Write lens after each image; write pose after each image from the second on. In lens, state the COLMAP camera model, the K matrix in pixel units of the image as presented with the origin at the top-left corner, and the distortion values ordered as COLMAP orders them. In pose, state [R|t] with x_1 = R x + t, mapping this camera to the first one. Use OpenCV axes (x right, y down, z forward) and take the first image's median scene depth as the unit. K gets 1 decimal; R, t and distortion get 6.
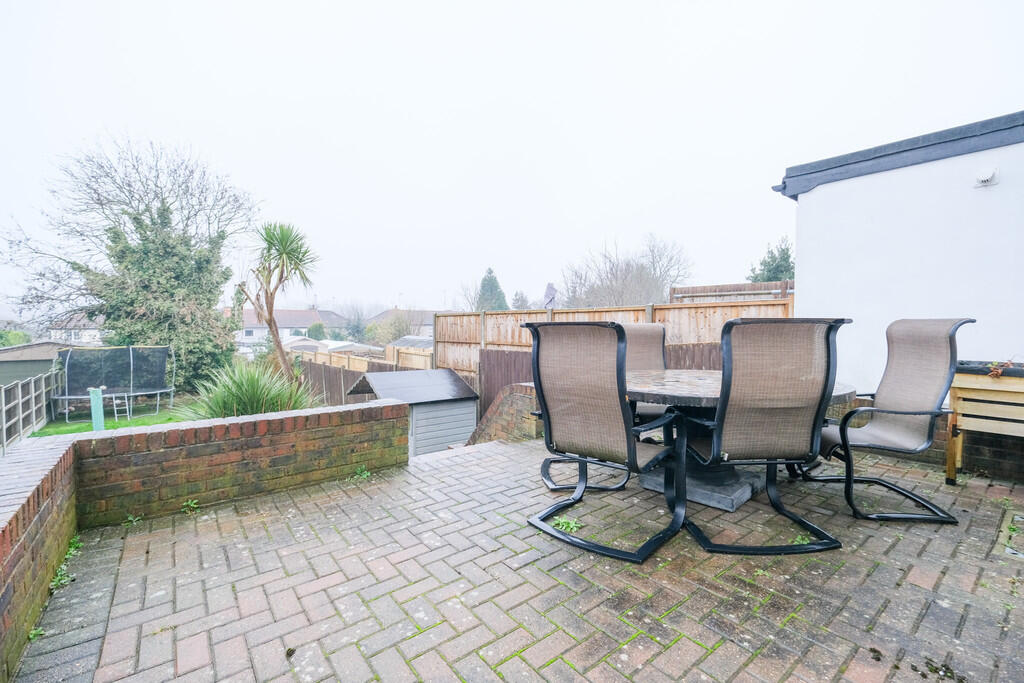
lens RADIAL K [[437.2, 0, 512.0], [0, 437.2, 341.5], [0, 0, 1]] dist [-0.000373, -0.000193]
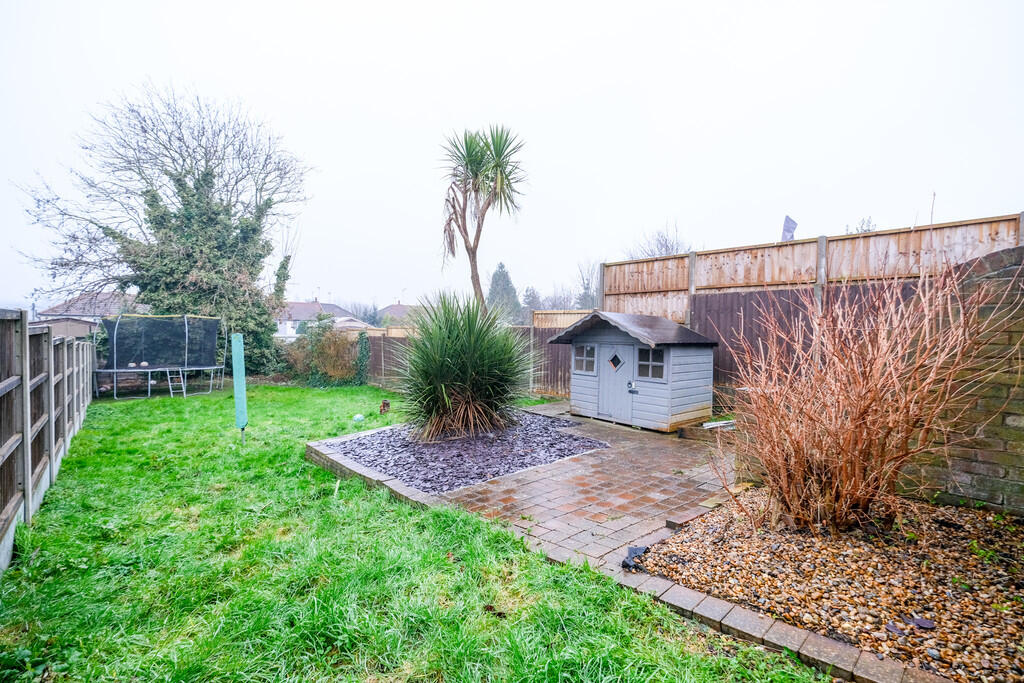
lens RADIAL K [[440.2, 0, 512.0], [0, 440.2, 341.5], [0, 0, 1]] dist [-0.002328, -0.000135]
pose [[0.999107, 0.012886, 0.040227, -0.199867], [-0.012481, 0.999869, -0.010291, 0.053303], [-0.040354, 0.009780, 0.999138, 0.064427]]
